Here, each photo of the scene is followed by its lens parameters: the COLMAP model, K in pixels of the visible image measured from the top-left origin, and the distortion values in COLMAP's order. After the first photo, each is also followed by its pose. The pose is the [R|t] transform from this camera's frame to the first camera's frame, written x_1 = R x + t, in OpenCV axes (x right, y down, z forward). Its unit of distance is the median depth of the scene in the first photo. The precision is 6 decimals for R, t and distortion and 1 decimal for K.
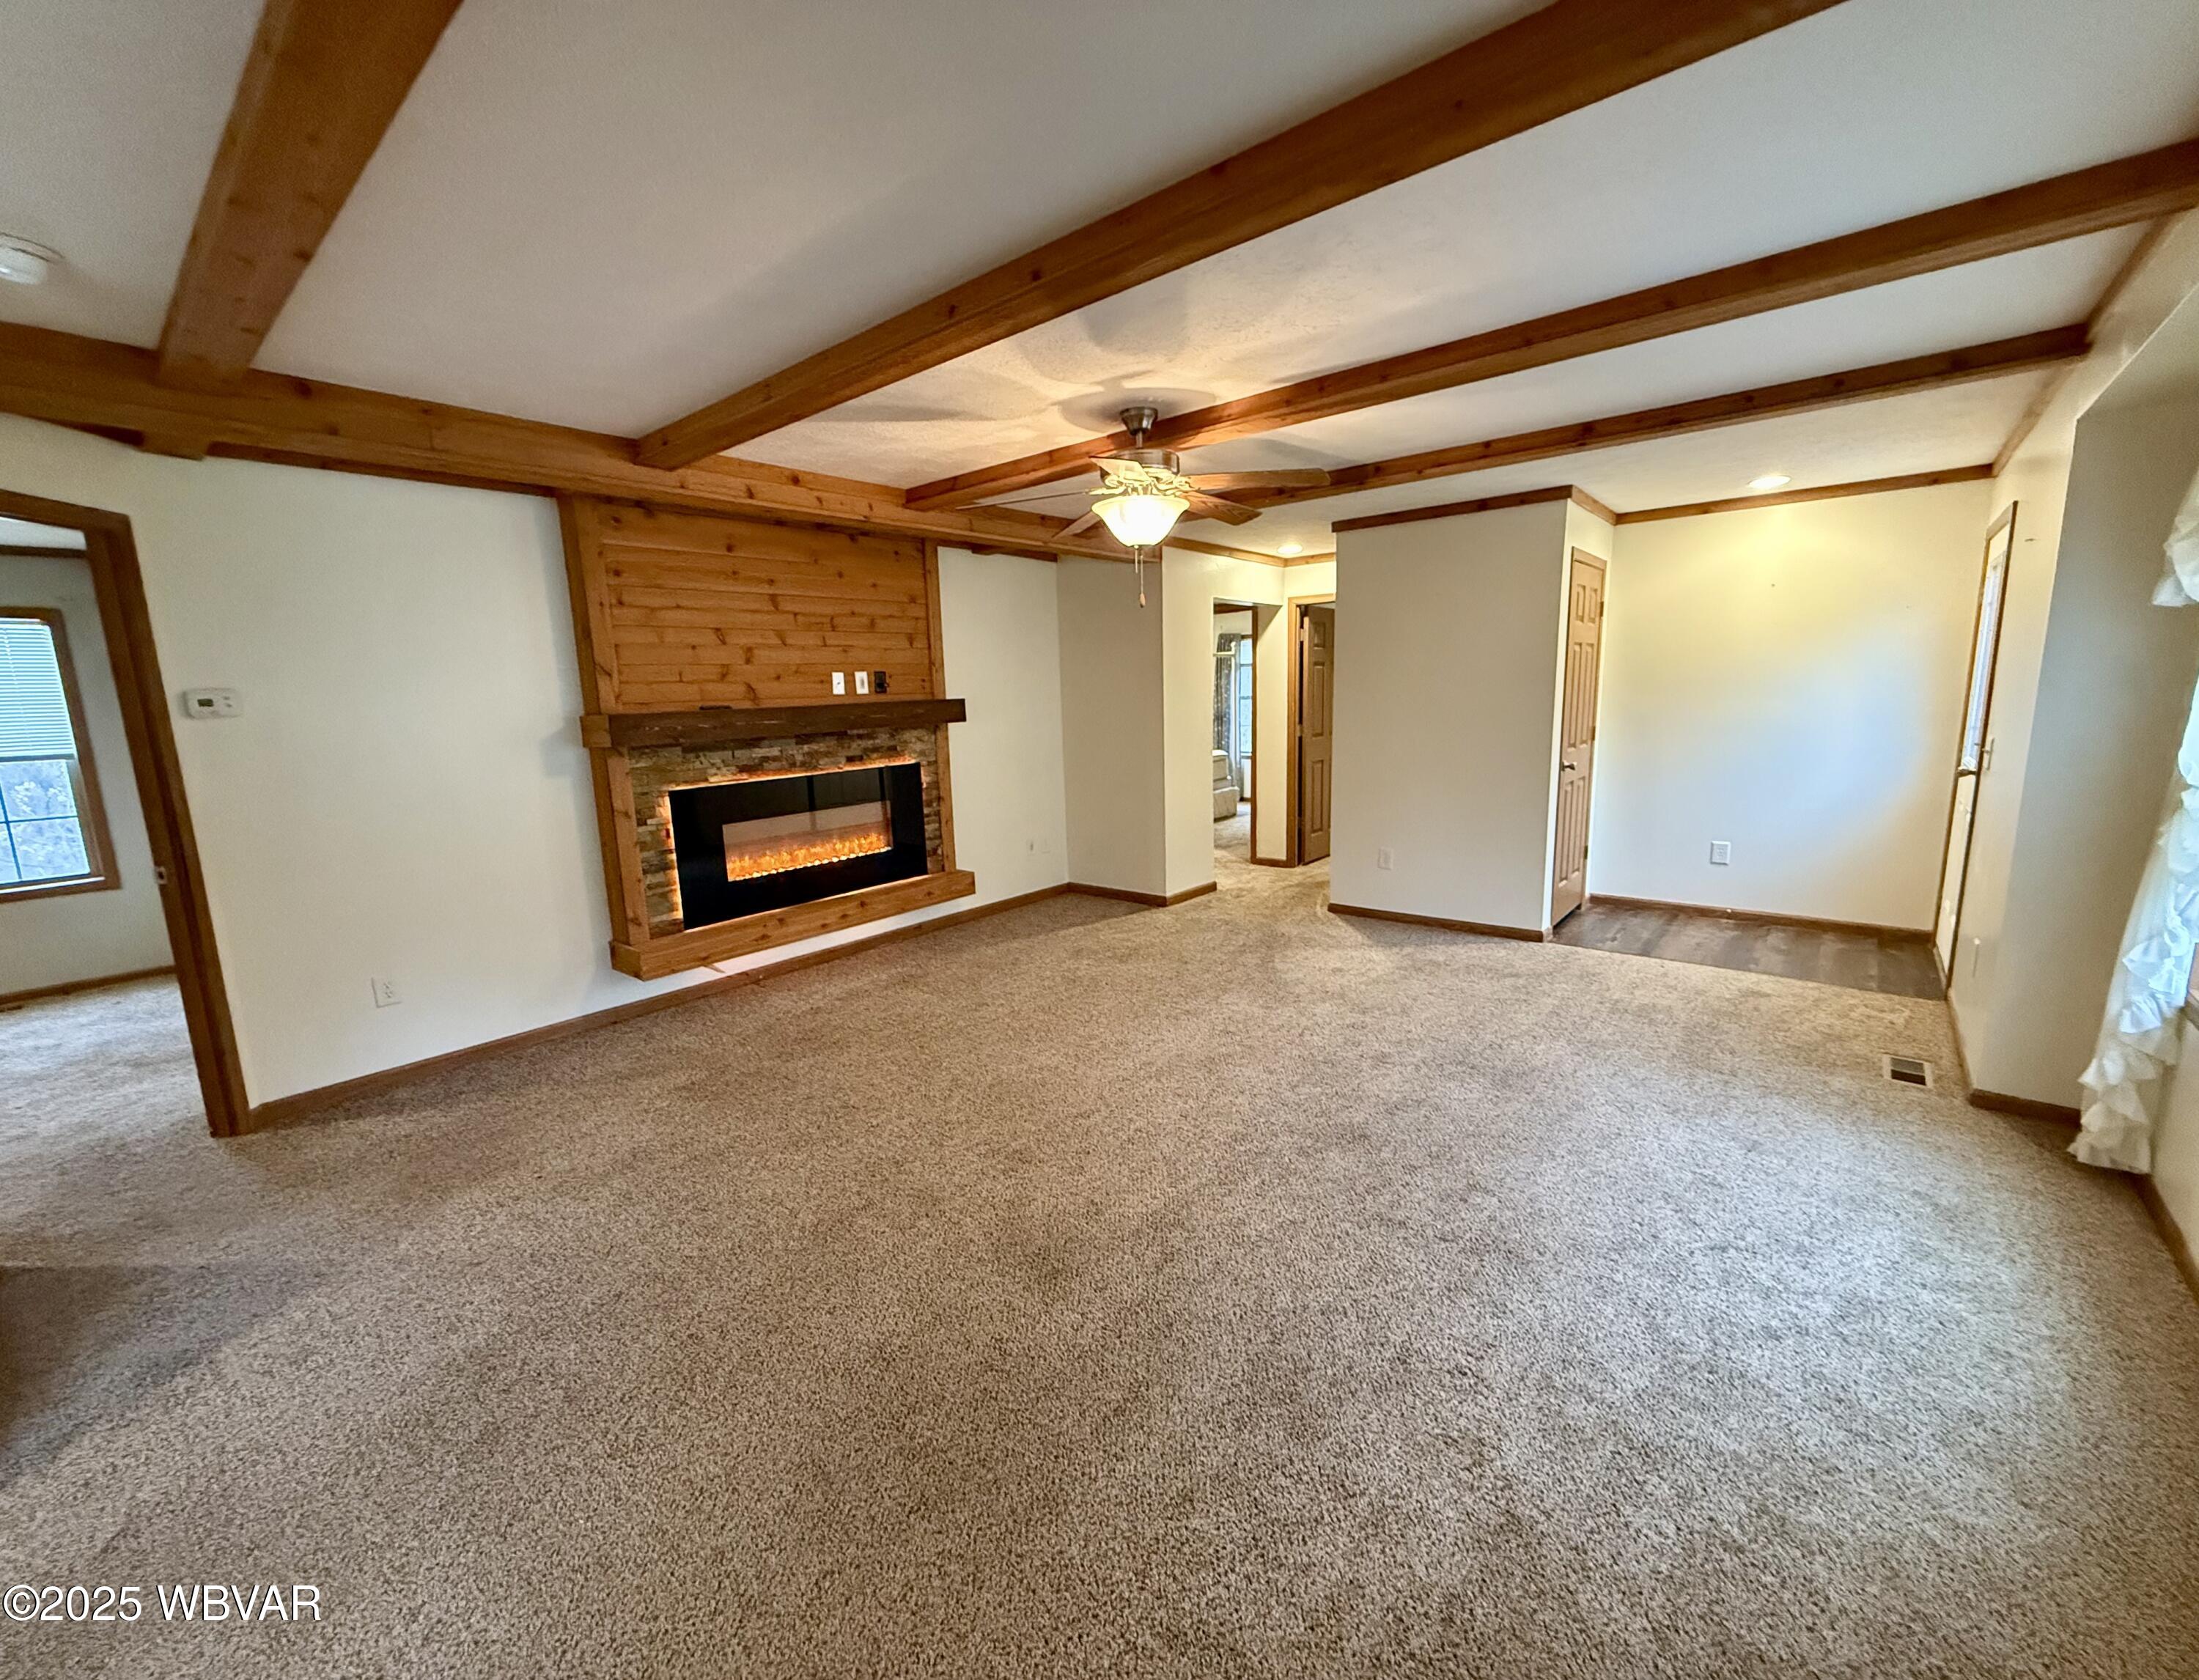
lens RADIAL K [[888.8, 0, 1071.2], [0, 888.8, 841.6], [0, 0, 1]] dist [-0.001341, -0.000094]
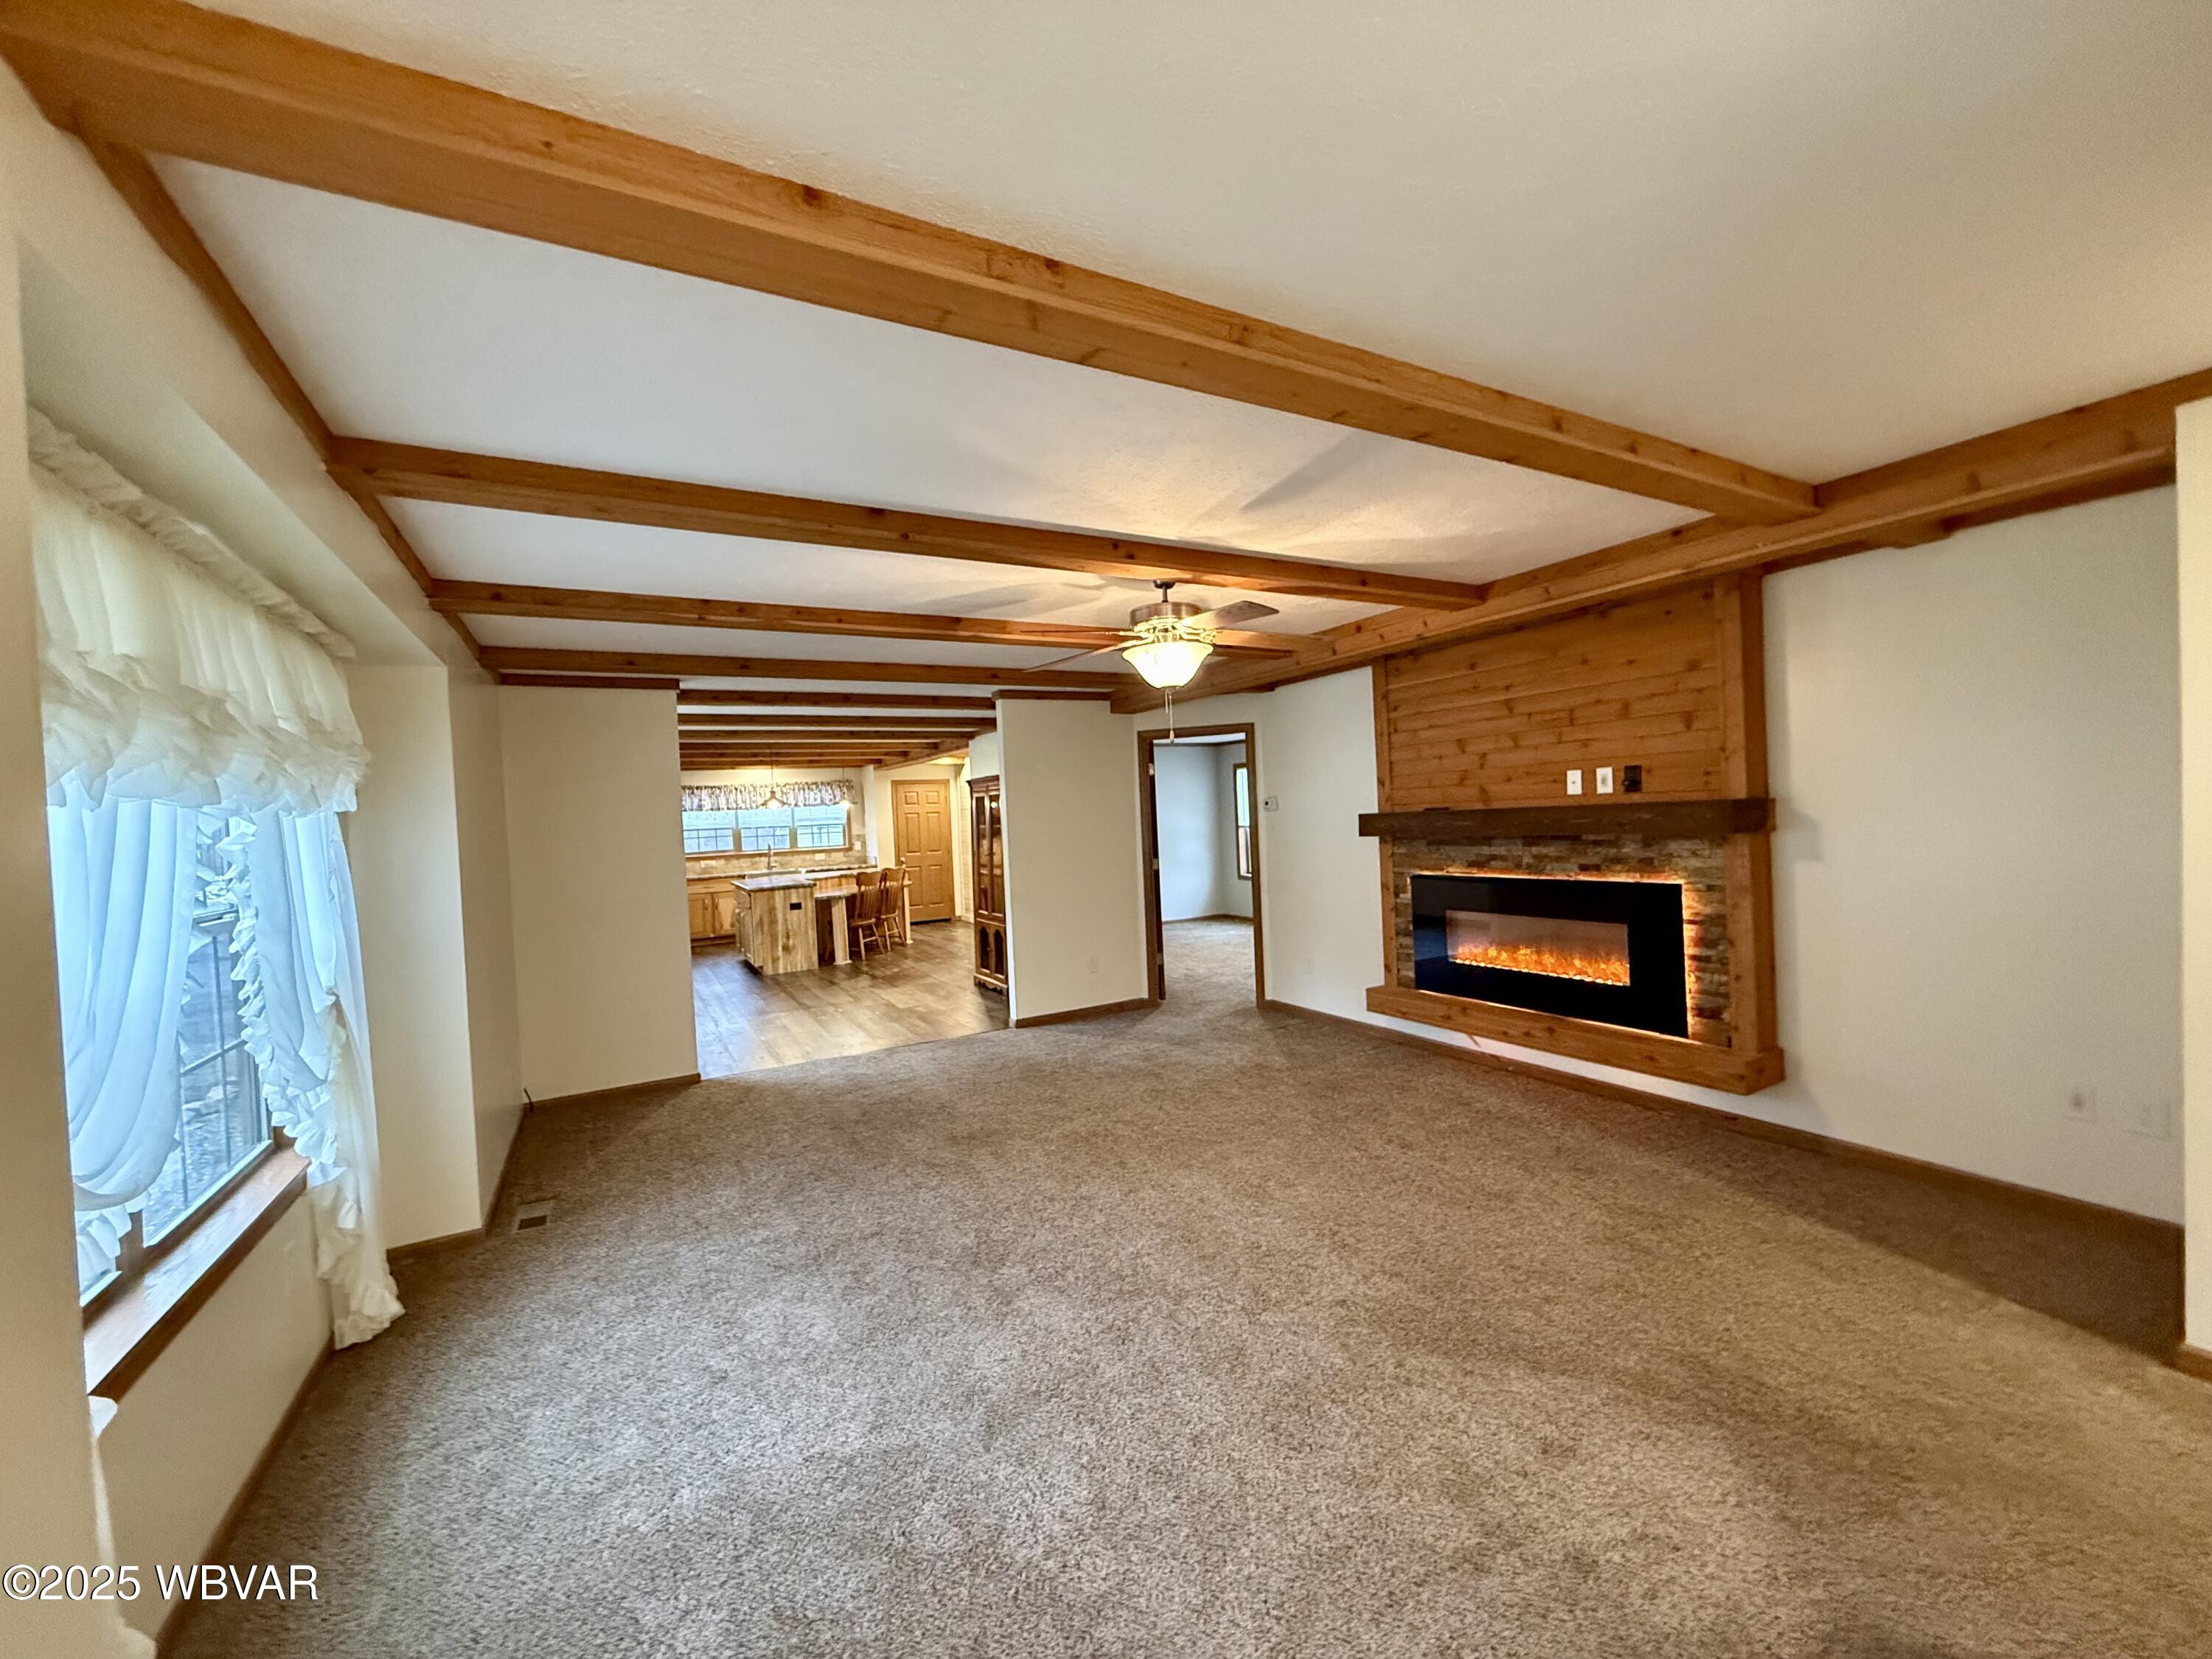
lens RADIAL K [[877.1, 0, 1102.3], [0, 877.1, 827.4], [0, 0, 1]] dist [0.001590, -0.000308]
pose [[-0.339176, 0.061012, -0.938742, 0.743474], [-0.102024, 0.989623, 0.101181, -0.177028], [0.935174, 0.130092, -0.329432, 0.867000]]
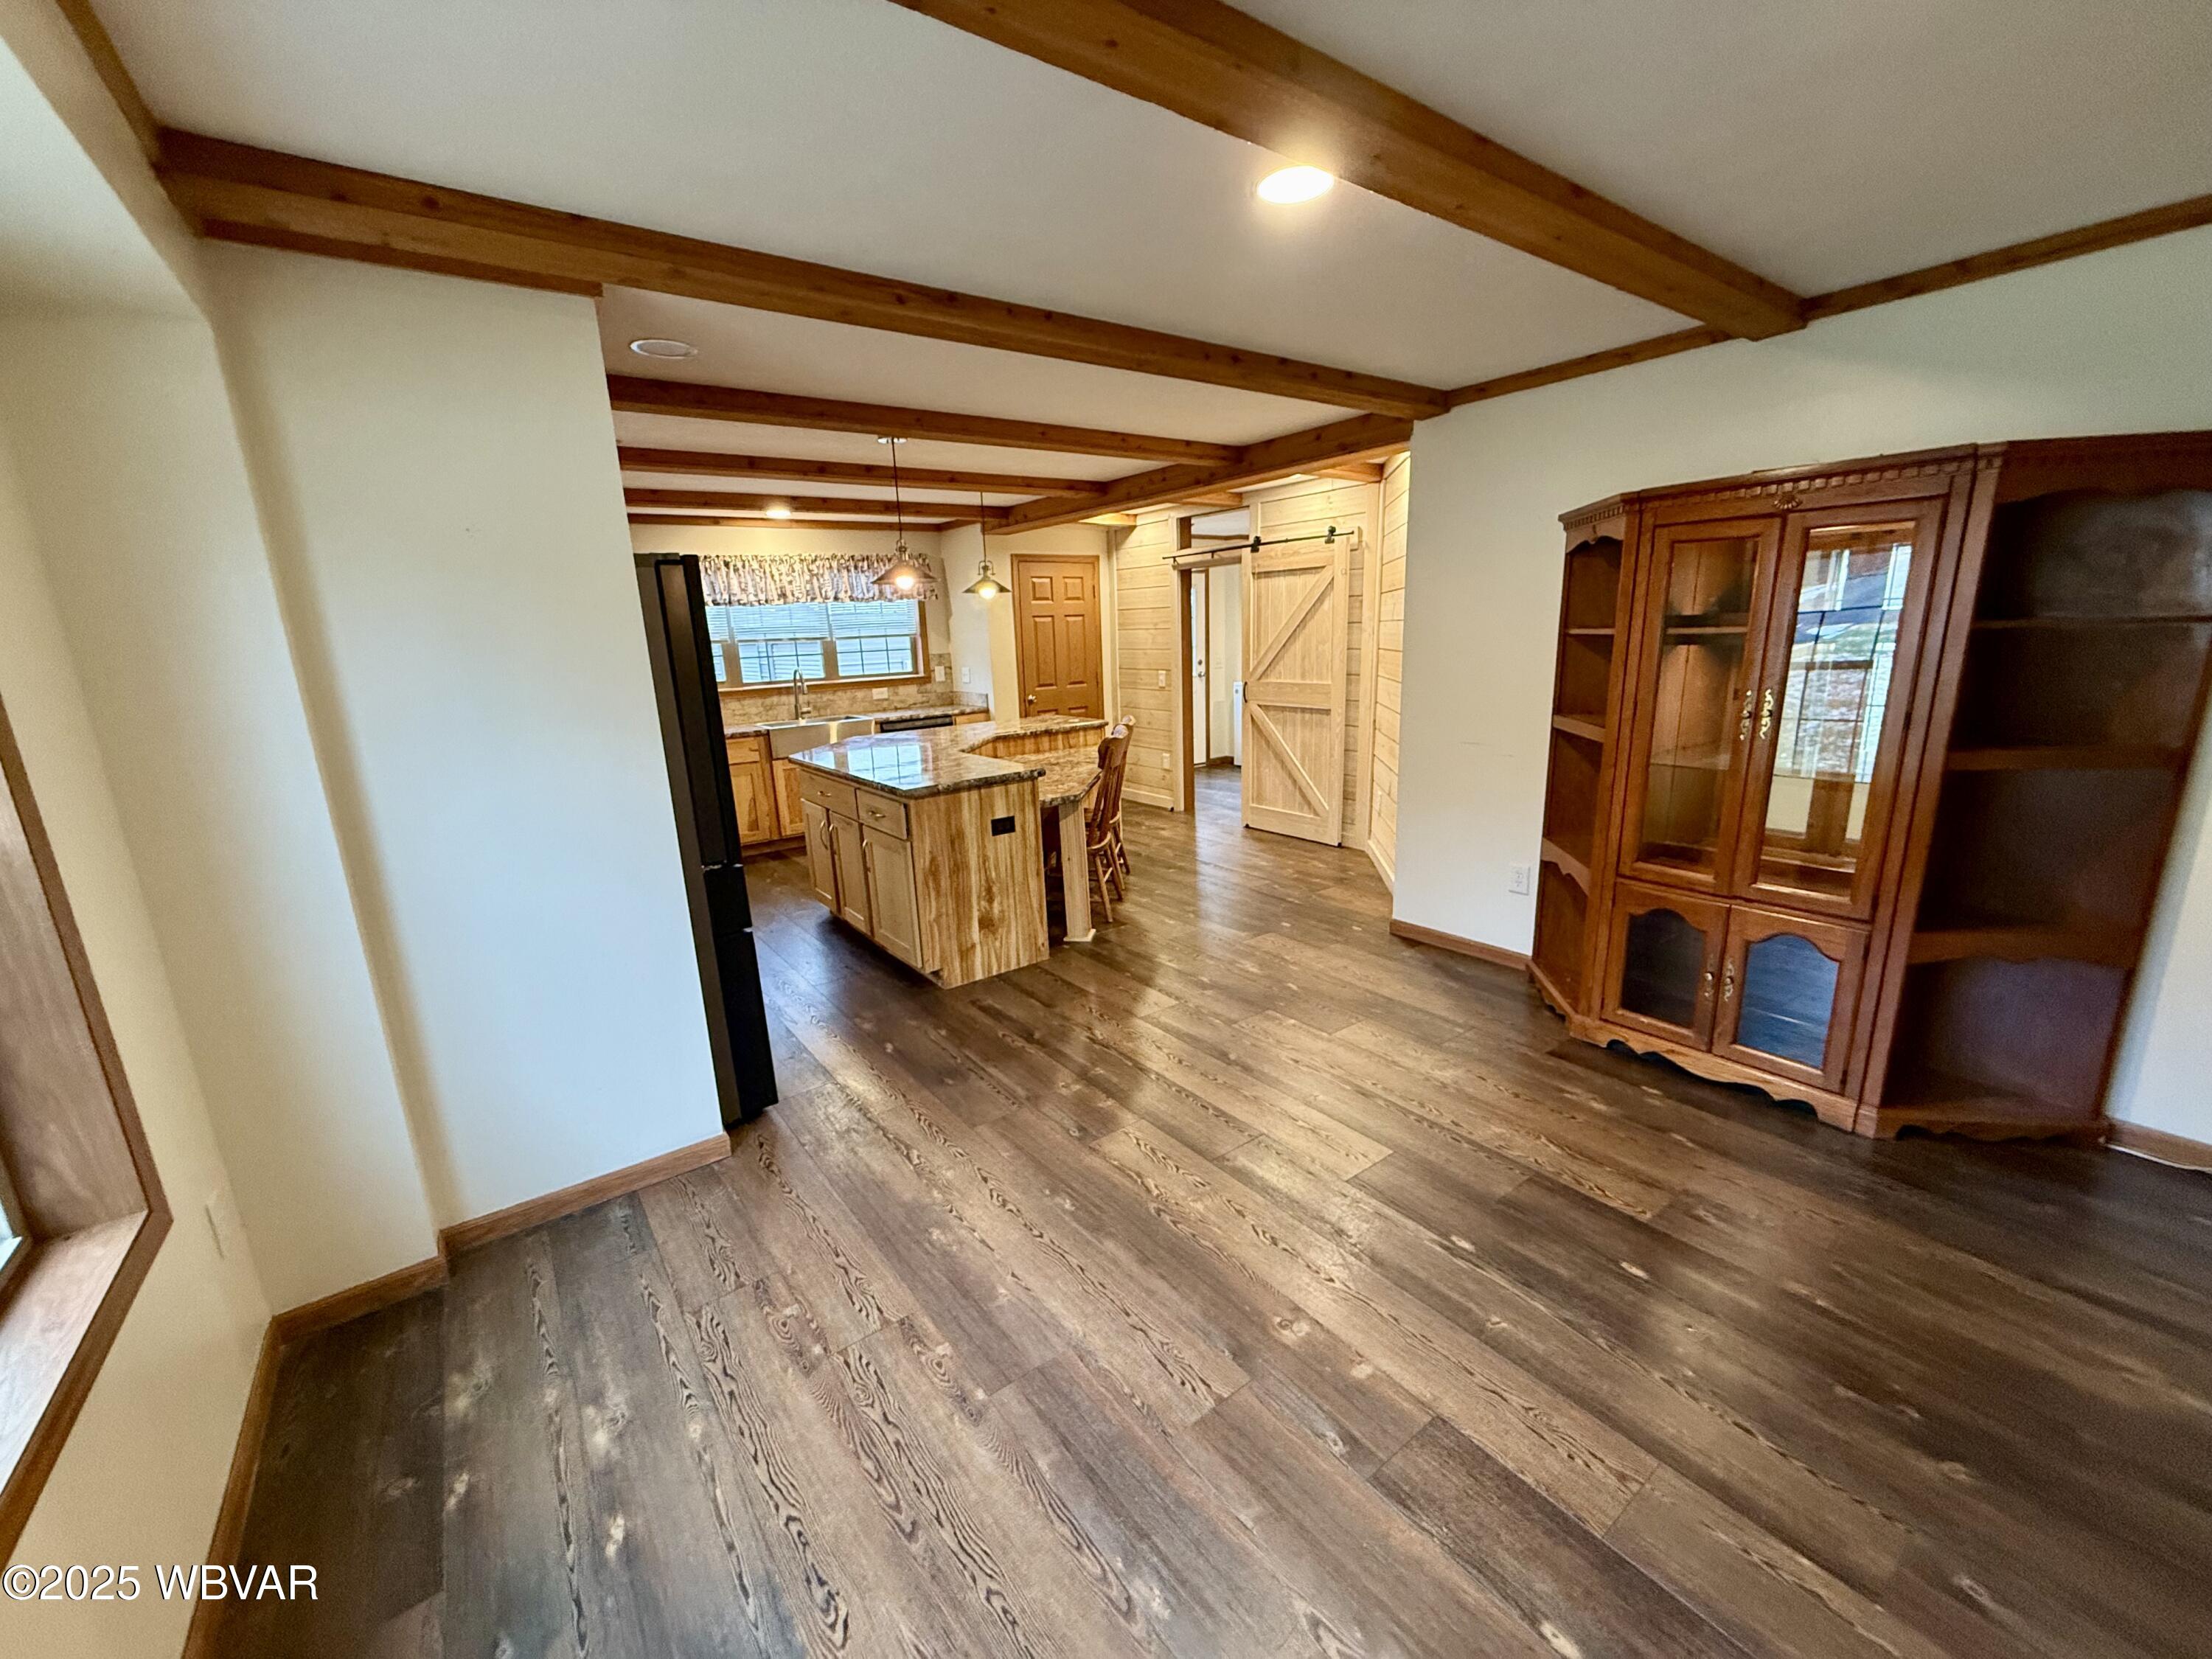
lens RADIAL K [[875.8, 0, 1101.6], [0, 875.8, 847.4], [0, 0, 1]] dist [-0.001771, -0.000135]
pose [[-0.218630, 0.275854, -0.936005, 0.513372], [-0.116399, 0.944989, 0.305690, -0.122757], [0.968841, 0.175783, -0.174494, 0.584380]]
